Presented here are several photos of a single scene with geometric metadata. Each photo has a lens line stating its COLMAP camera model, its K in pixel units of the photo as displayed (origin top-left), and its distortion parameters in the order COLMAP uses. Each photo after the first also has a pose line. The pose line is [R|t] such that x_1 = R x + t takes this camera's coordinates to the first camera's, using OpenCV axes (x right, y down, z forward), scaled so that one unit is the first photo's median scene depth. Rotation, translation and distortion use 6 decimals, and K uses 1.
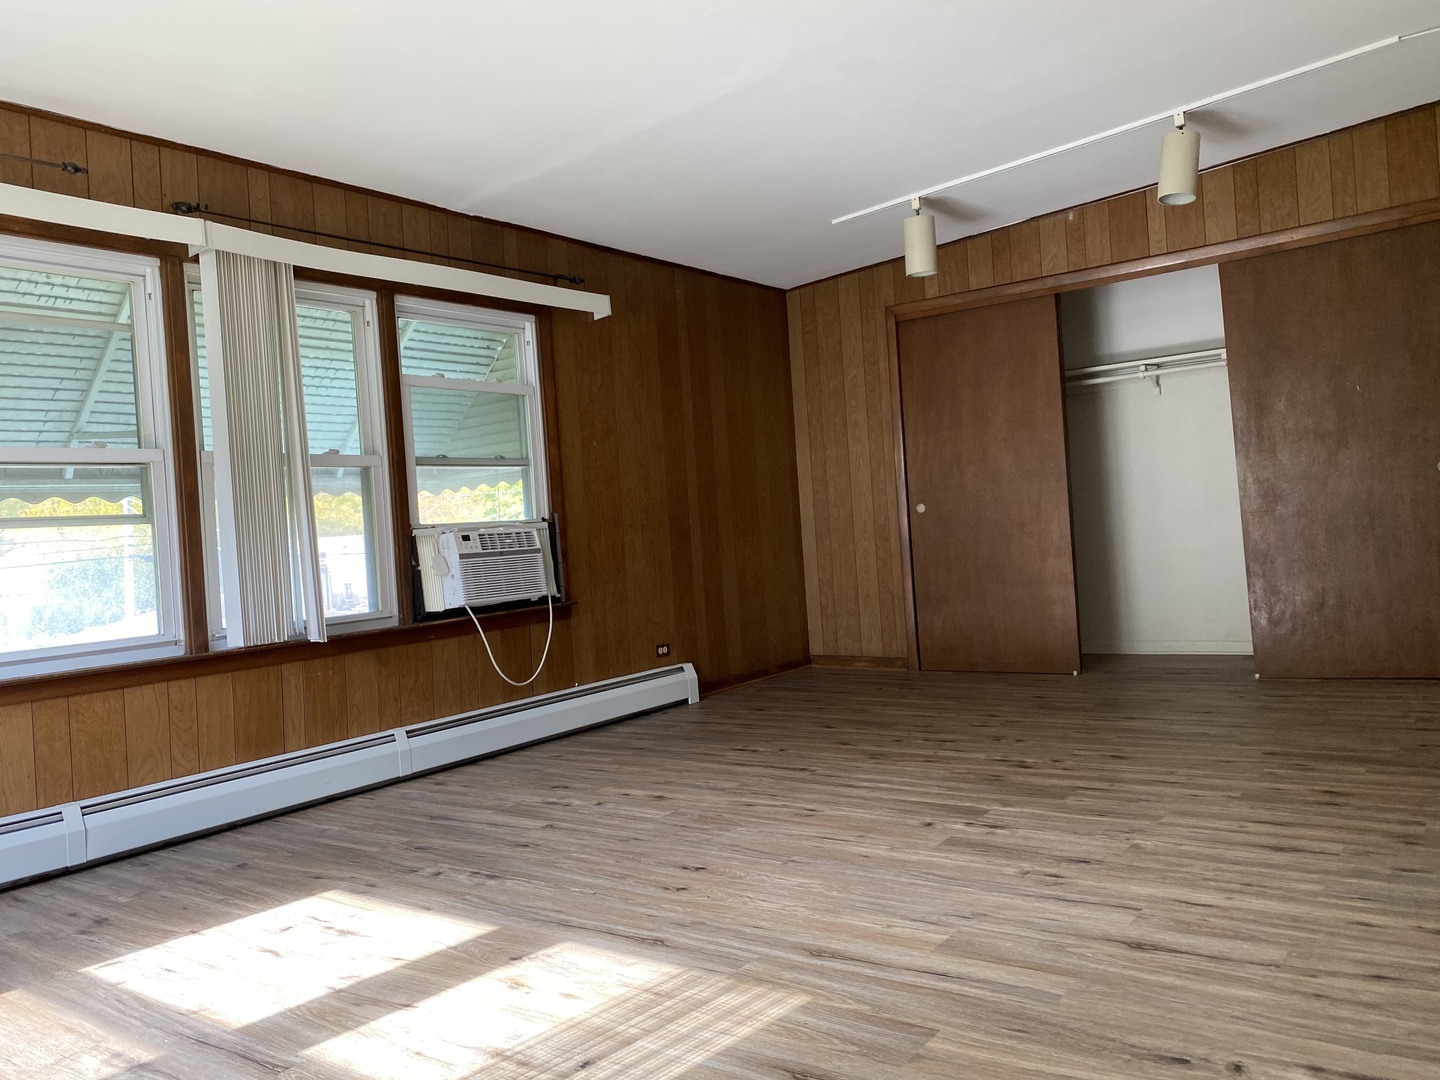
lens RADIAL K [[1138.4, 0, 710.1], [0, 1138.4, 546.3], [0, 0, 1]] dist [0.033532, -0.004036]
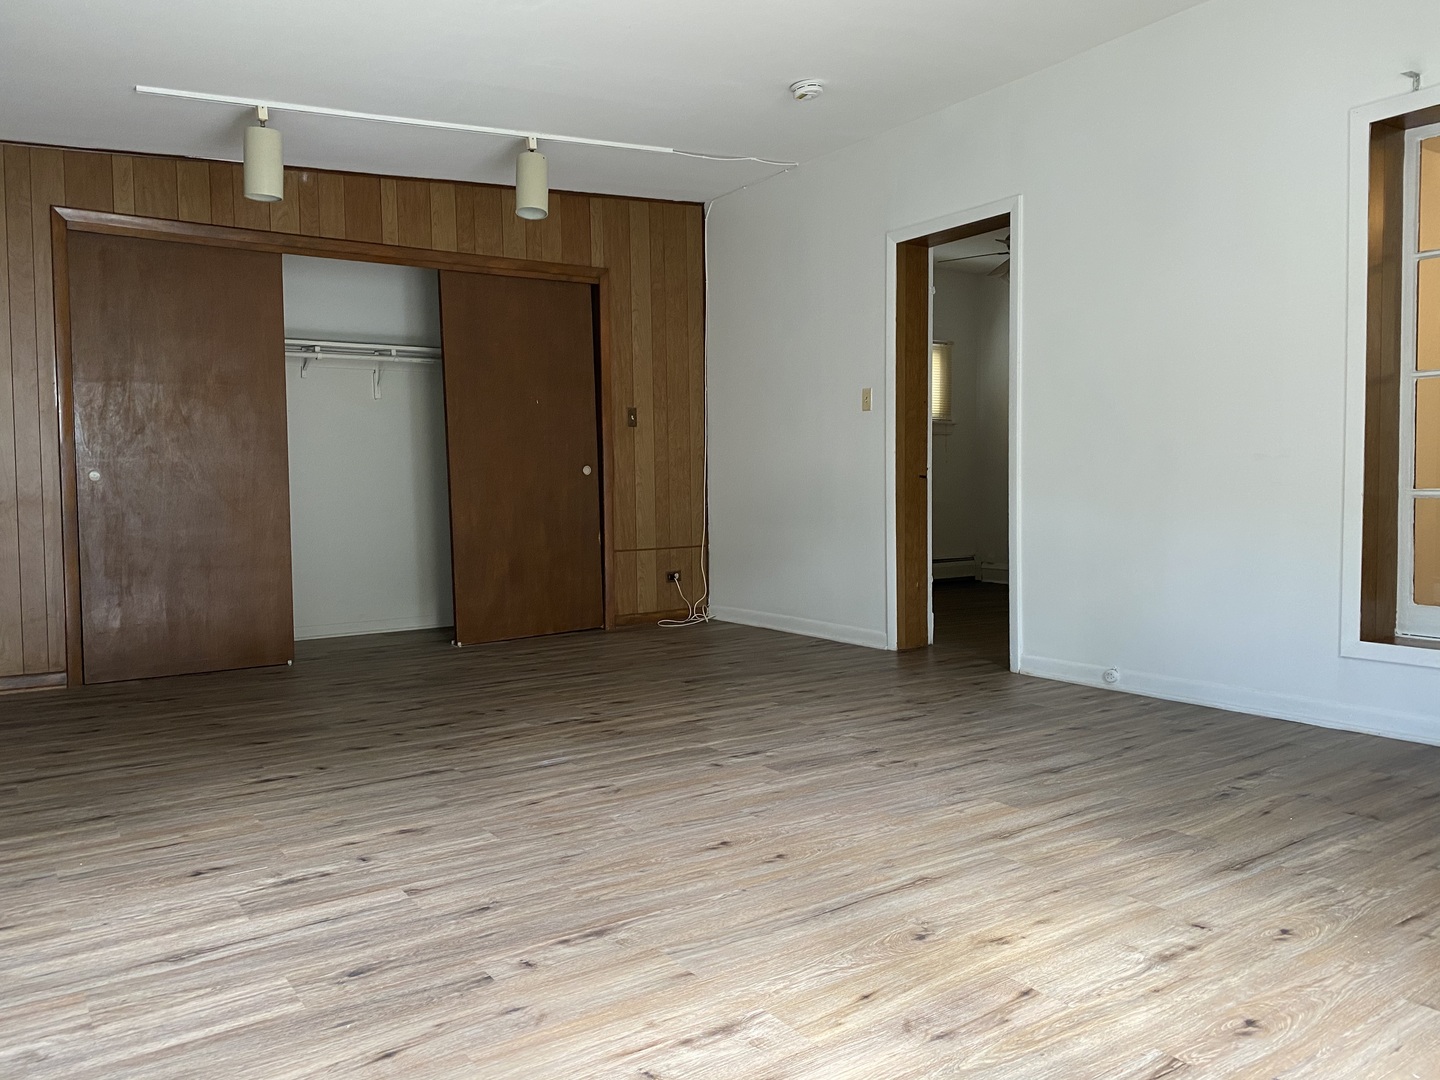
lens RADIAL K [[1138.4, 0, 710.1], [0, 1138.4, 546.3], [0, 0, 1]] dist [0.033532, -0.004036]
pose [[0.310596, 0.006330, 0.950521, -0.838131], [0.008609, 0.999918, -0.009472, 0.050004], [-0.950503, 0.011125, 0.310516, 0.687536]]
